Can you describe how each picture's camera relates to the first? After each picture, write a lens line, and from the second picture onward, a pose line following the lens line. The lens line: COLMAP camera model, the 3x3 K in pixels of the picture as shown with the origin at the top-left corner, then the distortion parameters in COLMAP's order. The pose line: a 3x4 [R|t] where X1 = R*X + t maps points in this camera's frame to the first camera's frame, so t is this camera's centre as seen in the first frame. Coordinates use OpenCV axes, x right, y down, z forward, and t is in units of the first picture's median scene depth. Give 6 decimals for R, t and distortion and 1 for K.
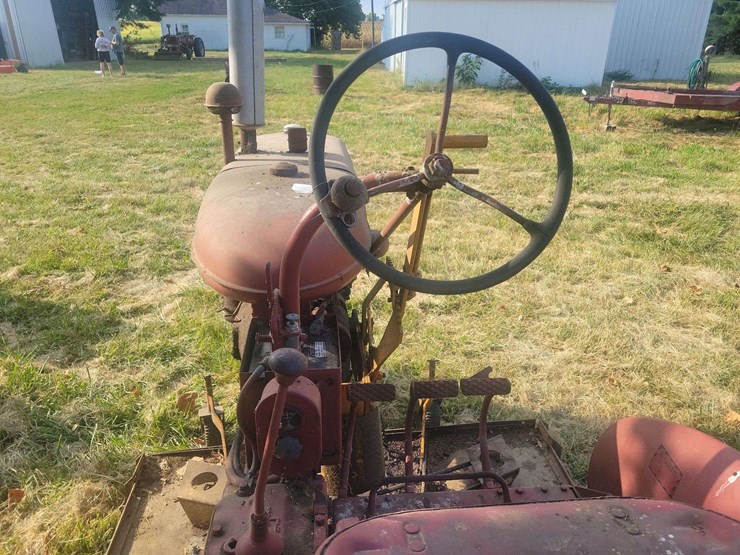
lens RADIAL K [[557.3, 0, 369.0], [0, 557.3, 275.8], [0, 0, 1]] dist [0.056531, -0.046094]
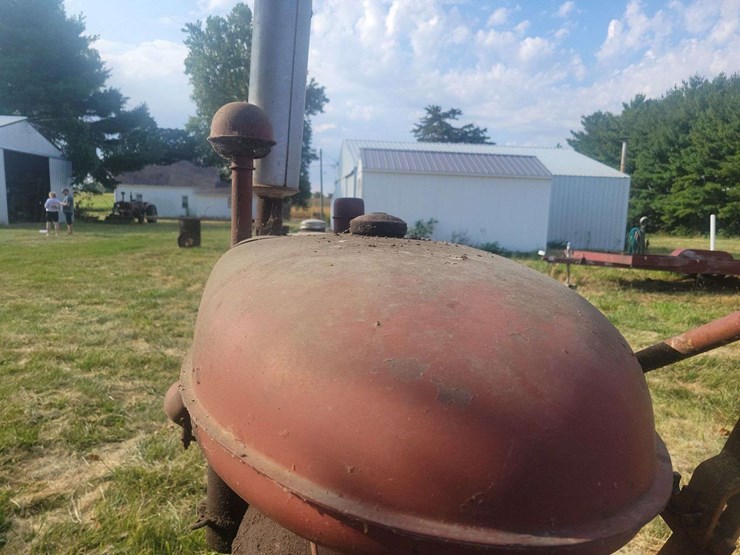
lens RADIAL K [[557.3, 0, 368.8], [0, 557.3, 278.8], [0, 0, 1]] dist [0.056531, -0.046094]
pose [[0.995073, 0.014479, 0.098079, -0.035809], [0.013572, 0.960069, -0.279434, -0.001878], [-0.098208, 0.279389, 0.955142, 0.094101]]
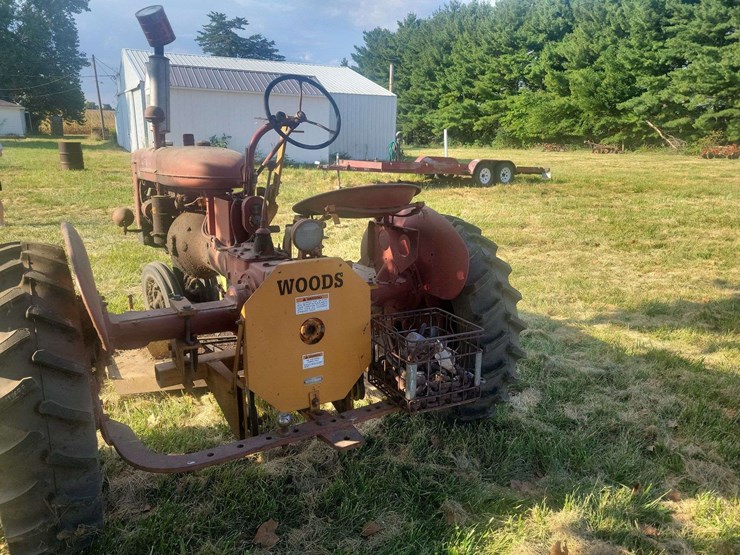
lens RADIAL K [[557.3, 0, 371.8], [0, 557.3, 270.4], [0, 0, 1]] dist [0.056531, -0.046094]
pose [[0.899115, -0.092087, 0.427915, -0.088831], [0.156927, 0.980447, -0.118736, 0.102778], [-0.408614, 0.173909, 0.895986, -0.171071]]
